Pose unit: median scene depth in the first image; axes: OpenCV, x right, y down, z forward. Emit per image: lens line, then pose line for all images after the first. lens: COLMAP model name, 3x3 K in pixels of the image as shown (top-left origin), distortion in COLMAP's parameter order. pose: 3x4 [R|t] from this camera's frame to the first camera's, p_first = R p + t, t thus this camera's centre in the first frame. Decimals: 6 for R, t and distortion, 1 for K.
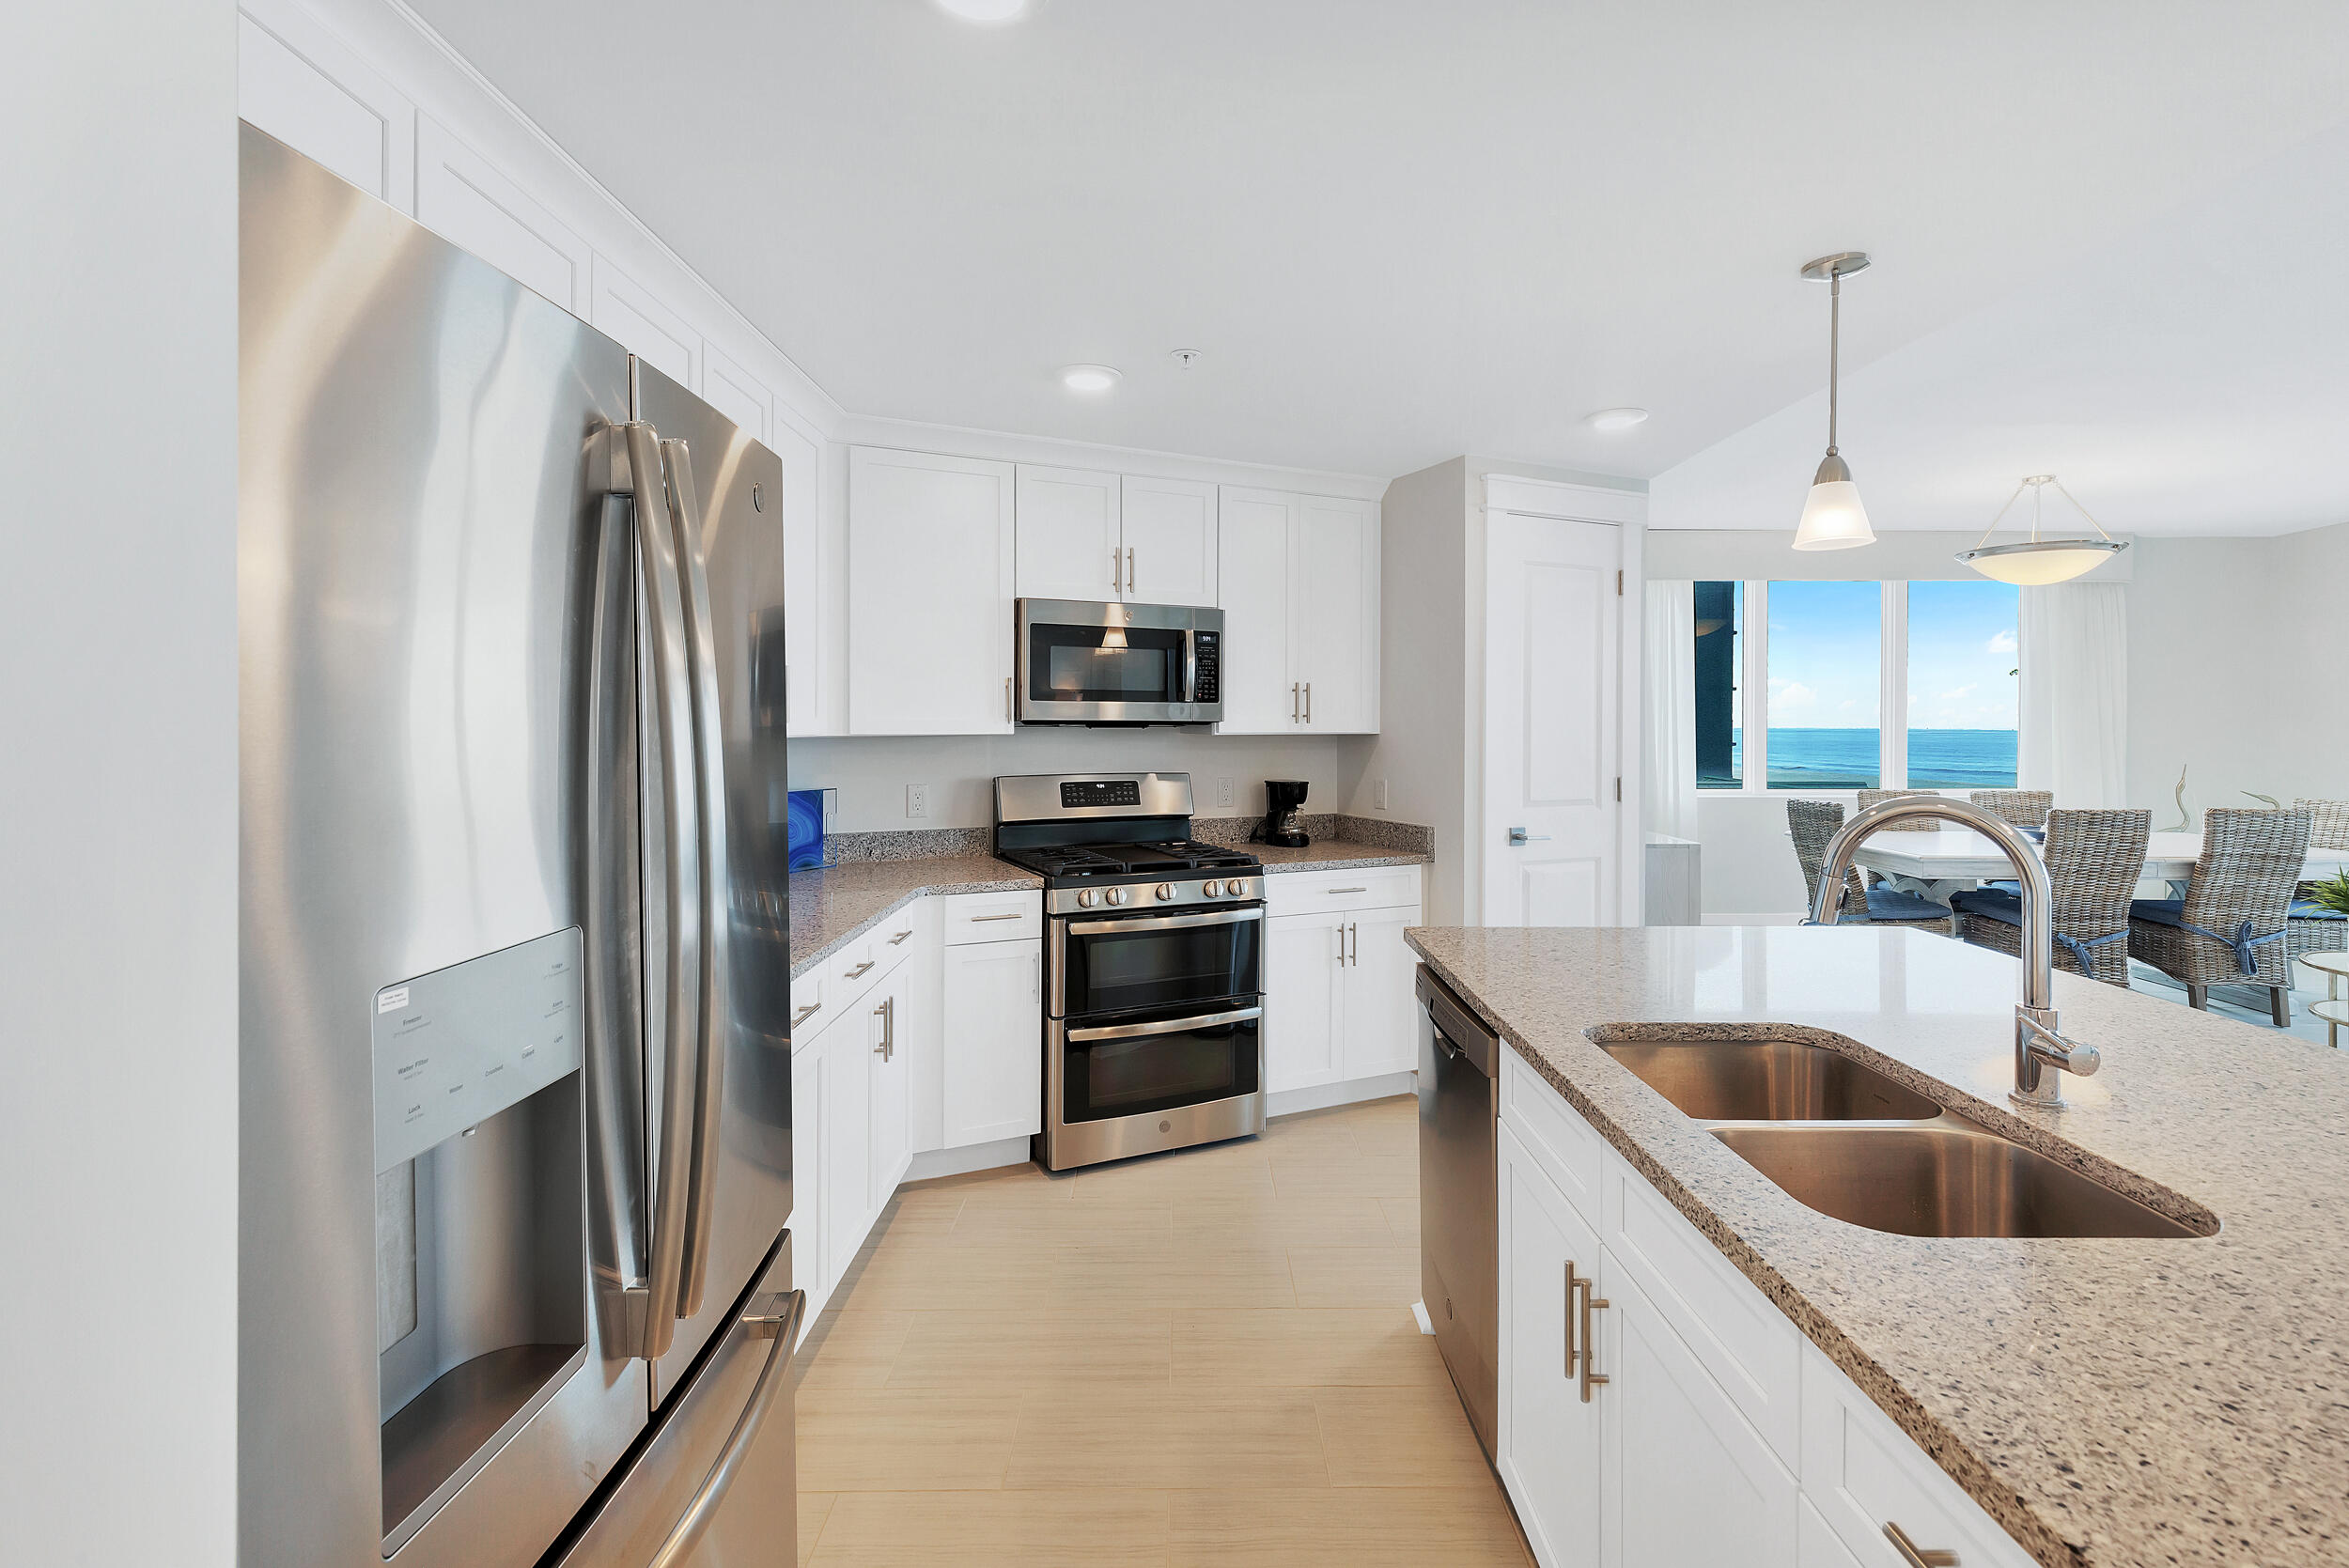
lens RADIAL K [[1083.5, 0, 1185.6], [0, 1083.5, 724.8], [0, 0, 1]] dist [0.003721, -0.000201]
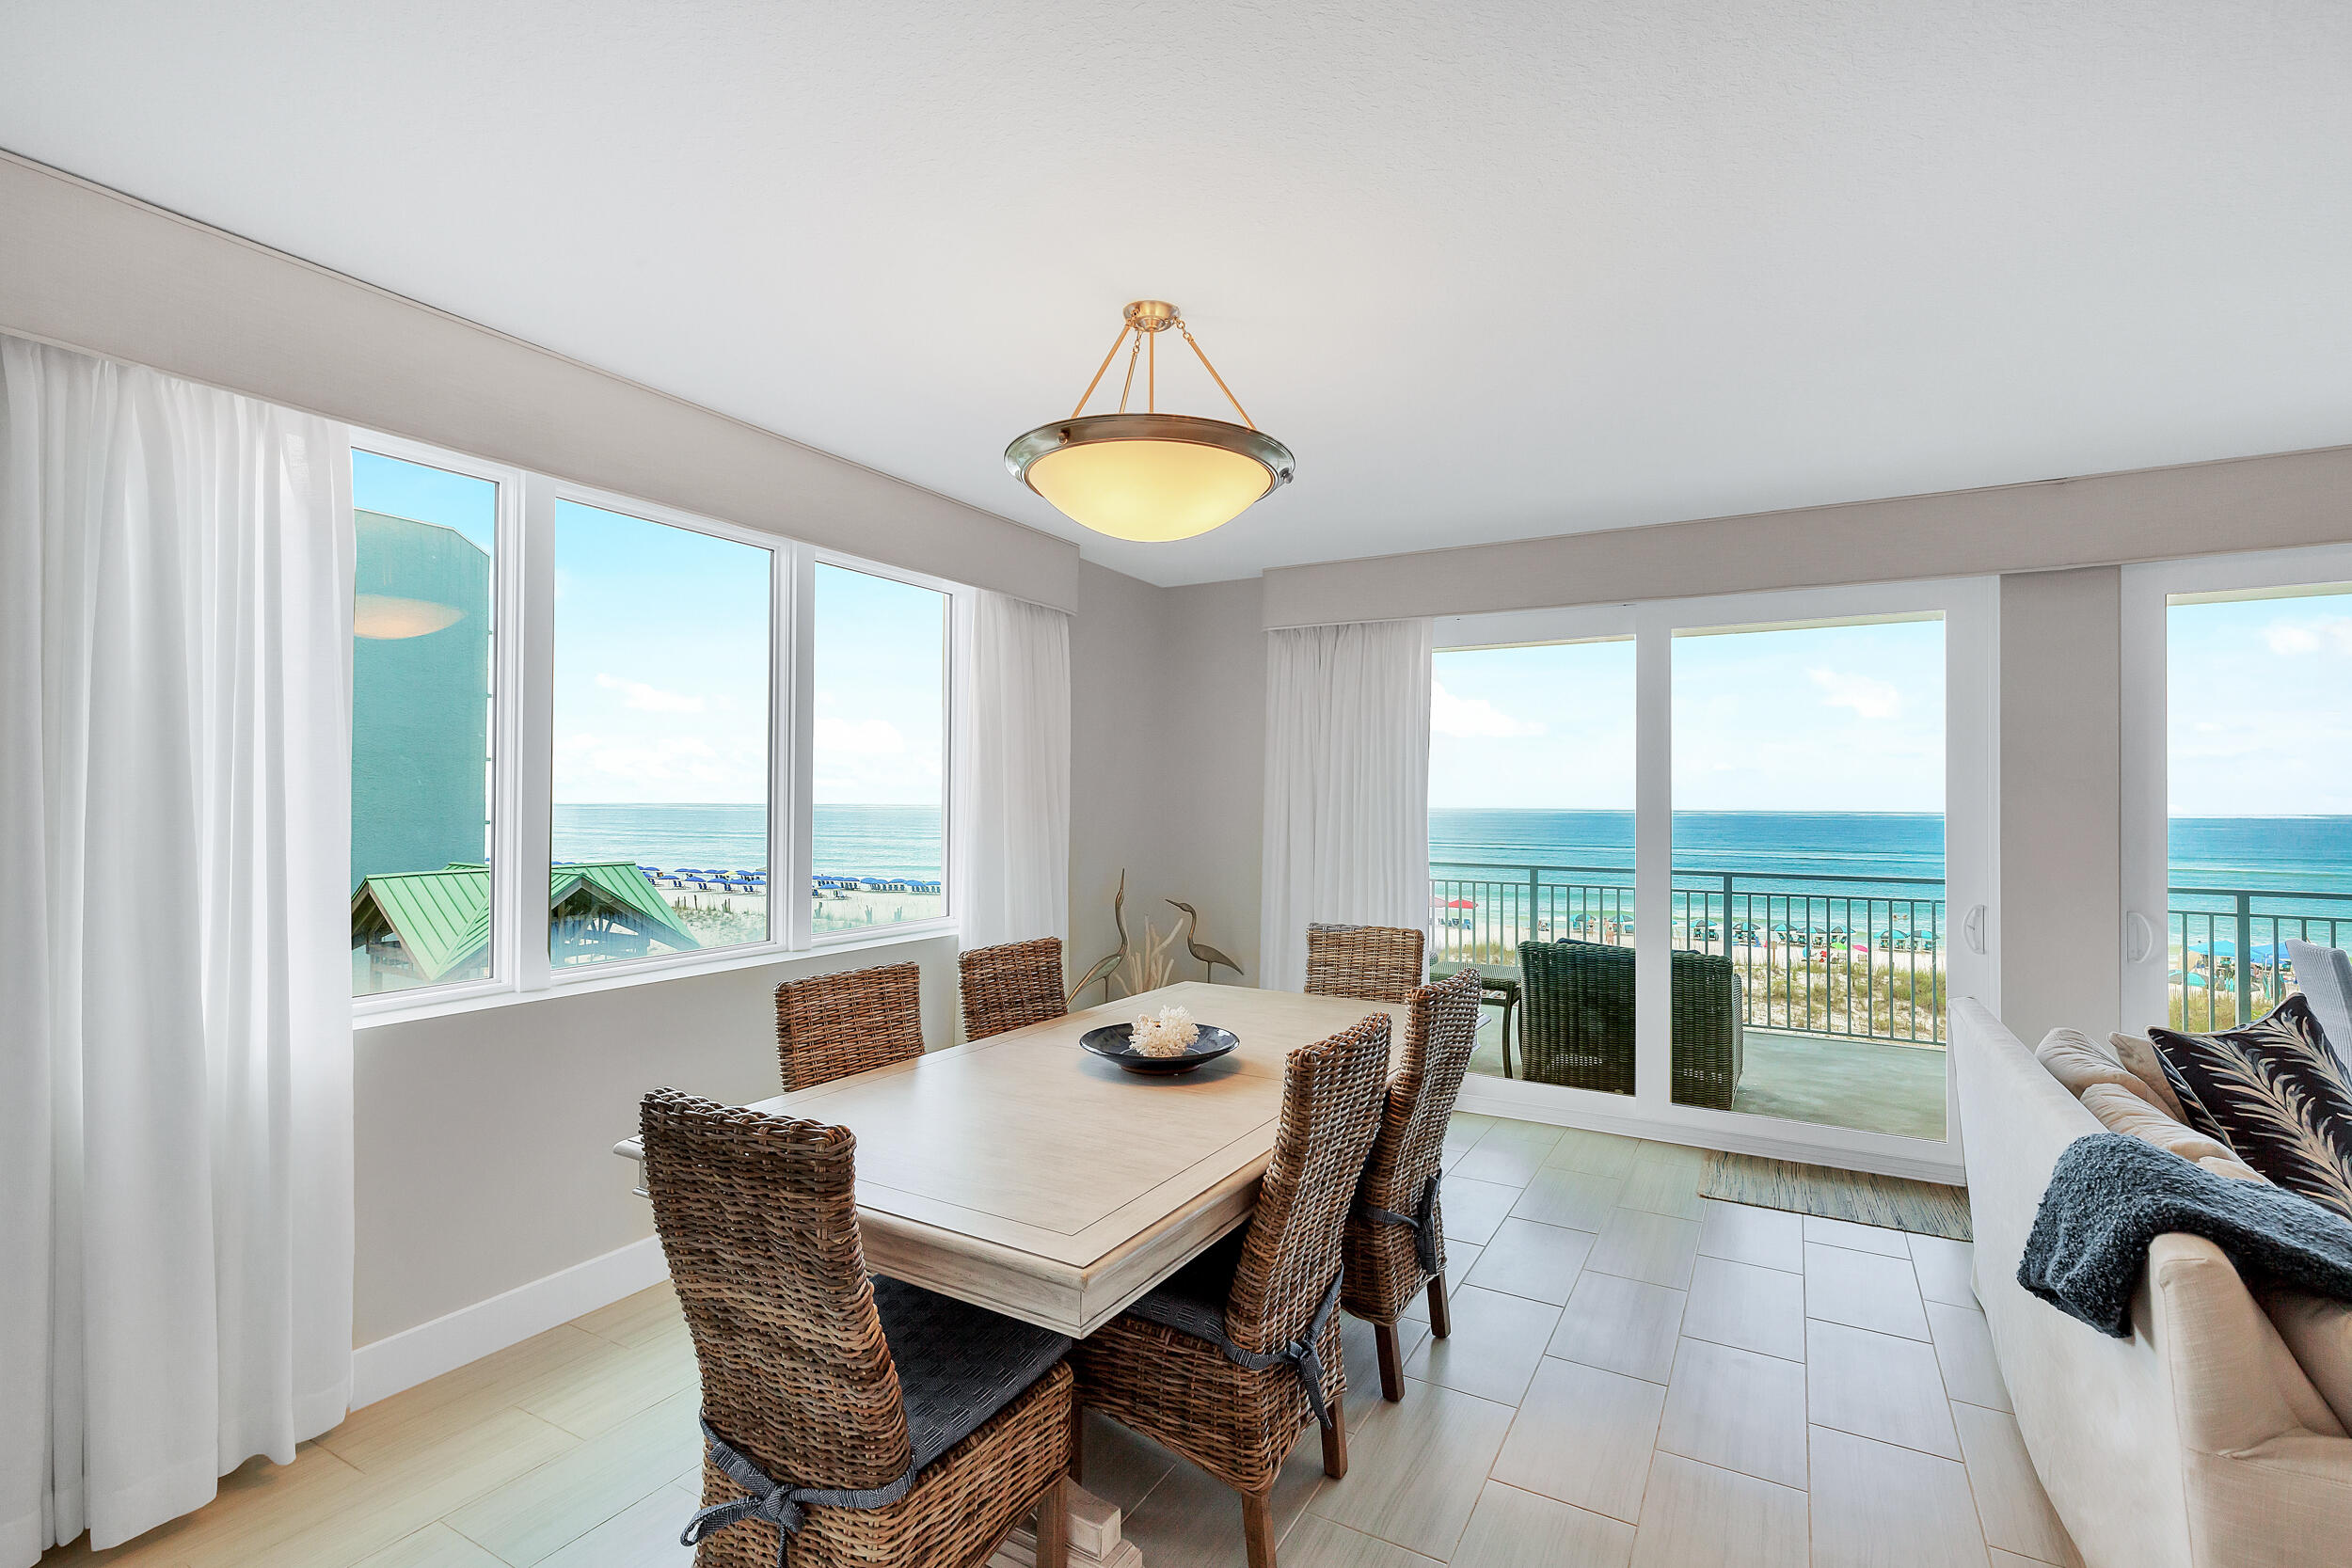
lens RADIAL K [[1068.0, 0, 1181.8], [0, 1068.0, 794.1], [0, 0, 1]] dist [-0.001161, -0.000164]
pose [[0.501522, 0.006683, 0.865119, 0.549988], [-0.002996, 0.999978, -0.005988, -0.018048], [-0.865140, 0.000412, 0.501531, 1.061512]]
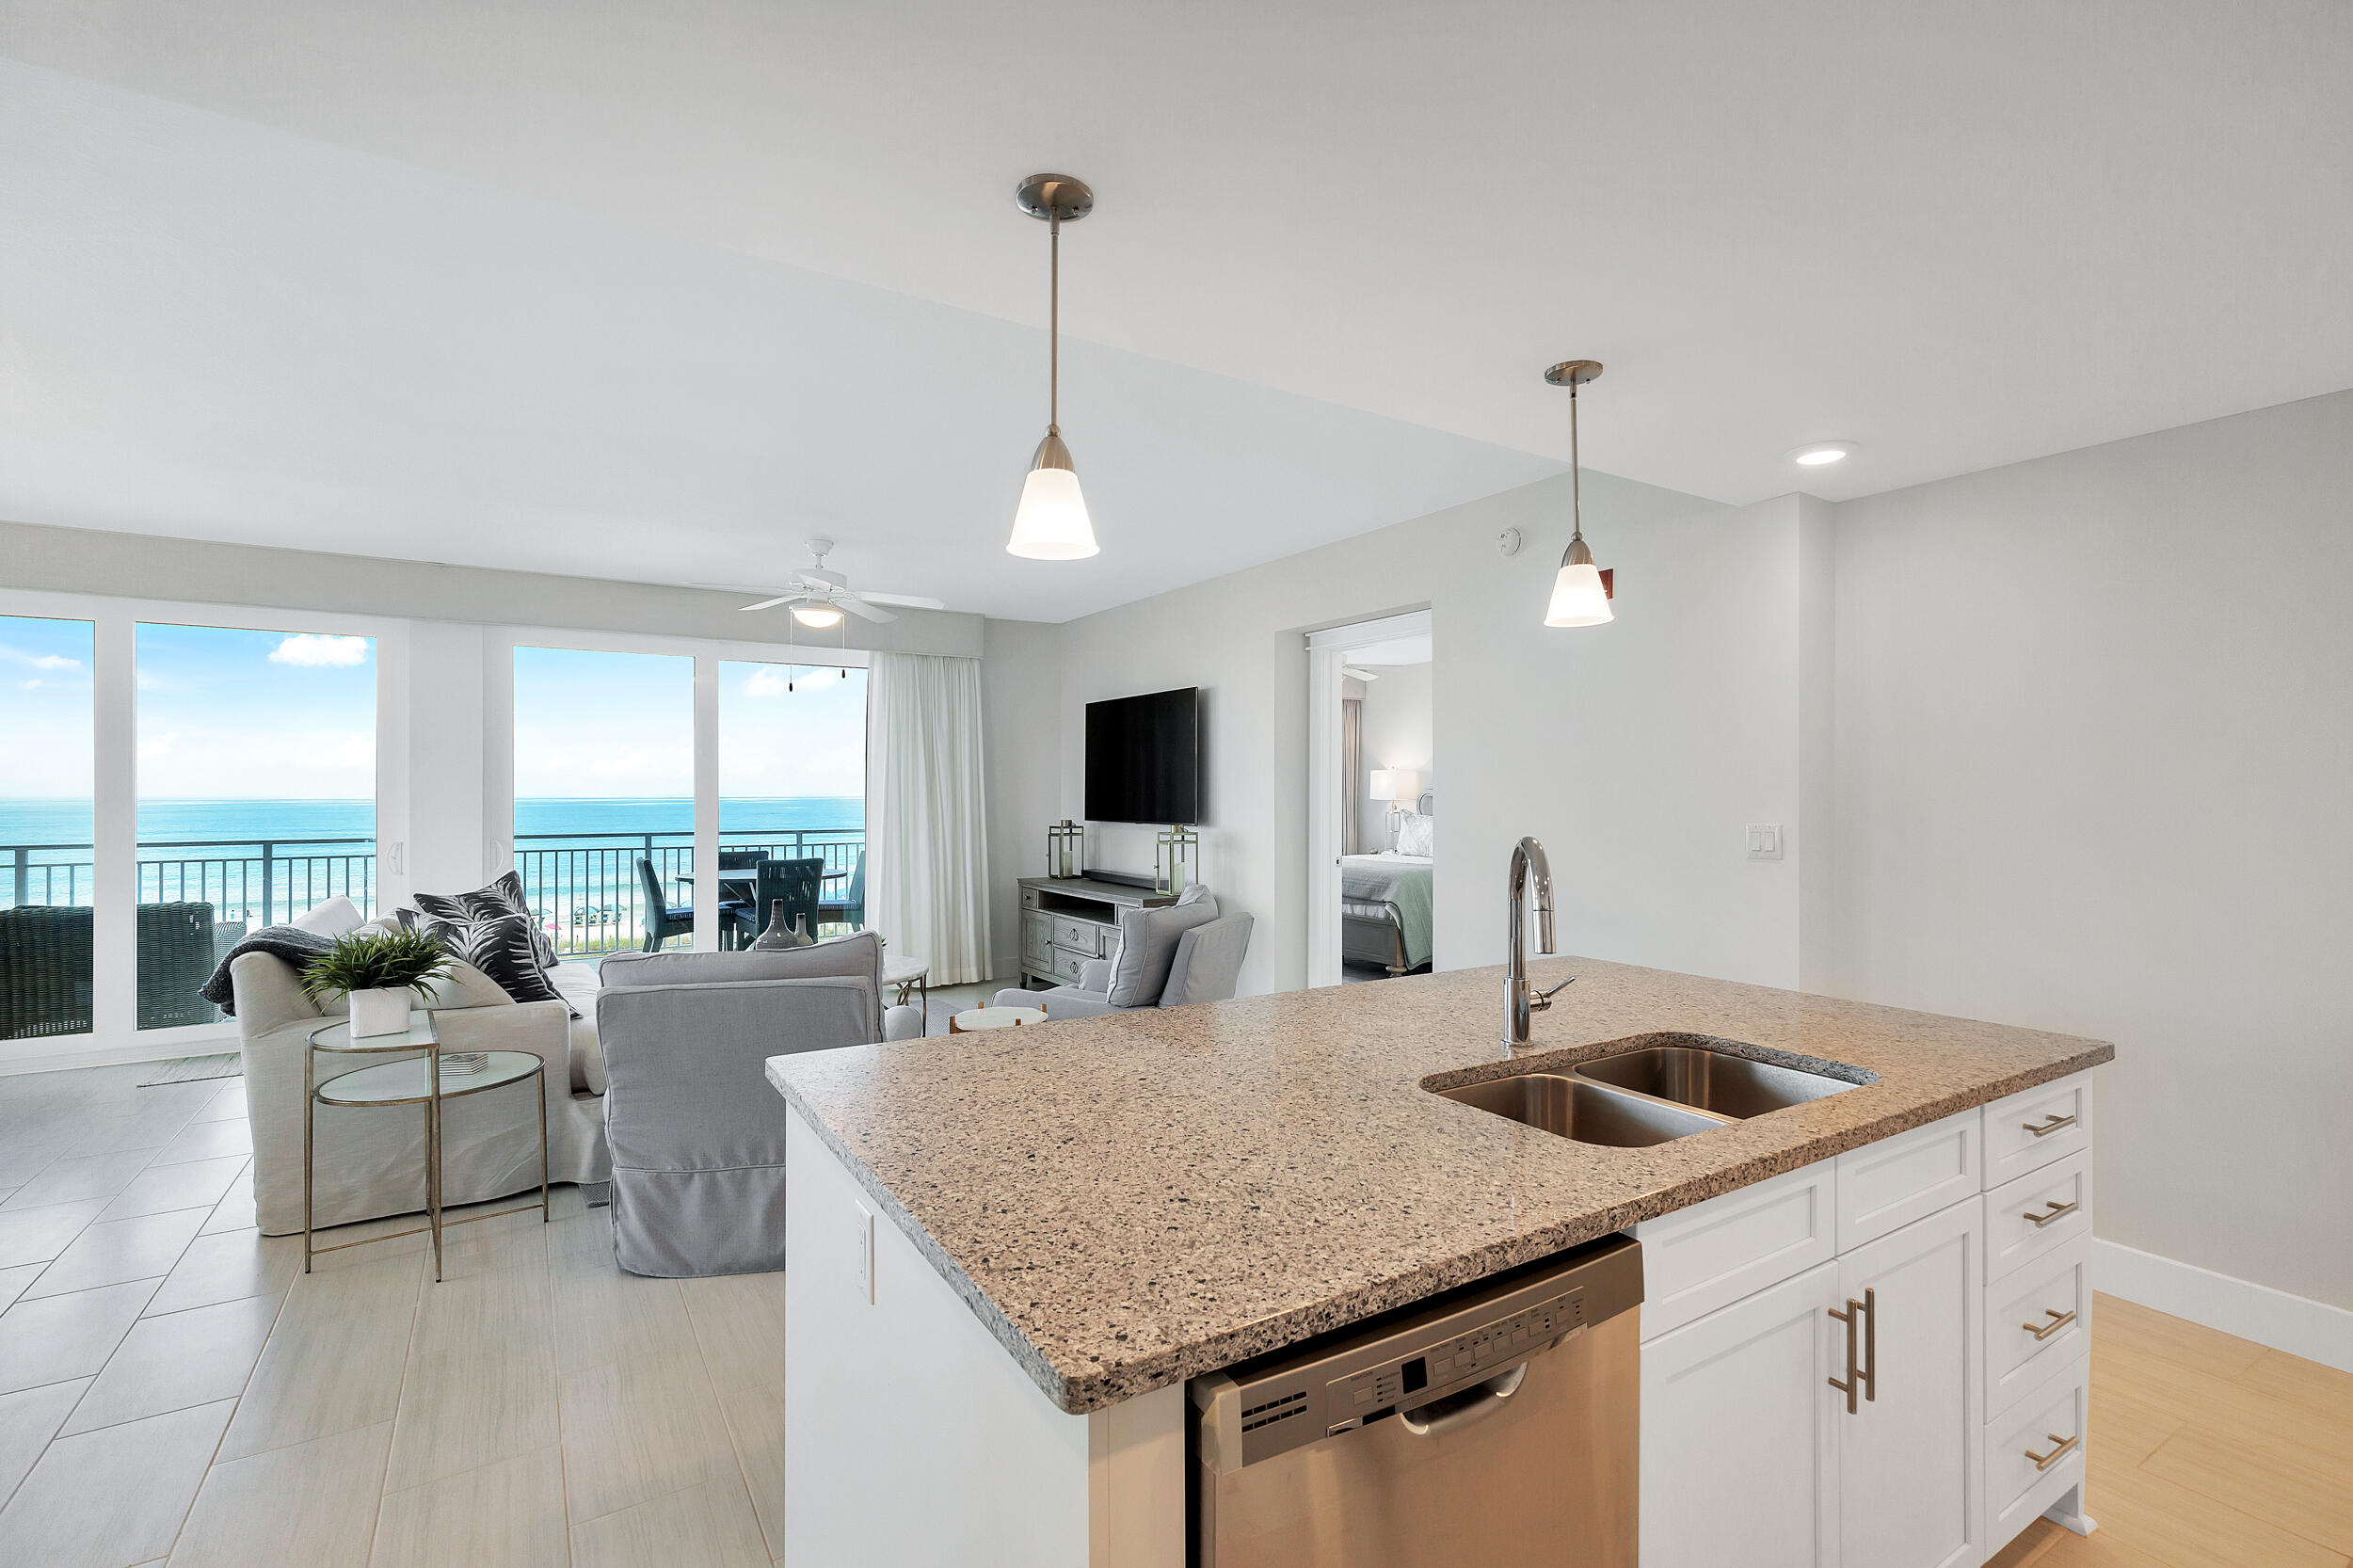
lens RADIAL K [[1073.8, 0, 1176.5], [0, 1073.8, 784.0], [0, 0, 1]] dist [0.008221, -0.000003]
pose [[-0.530065, 0.002802, 0.847952, -0.062205], [0.000778, 0.999996, -0.002817, 0.003468], [-0.847957, -0.000833, -0.530065, 0.781980]]
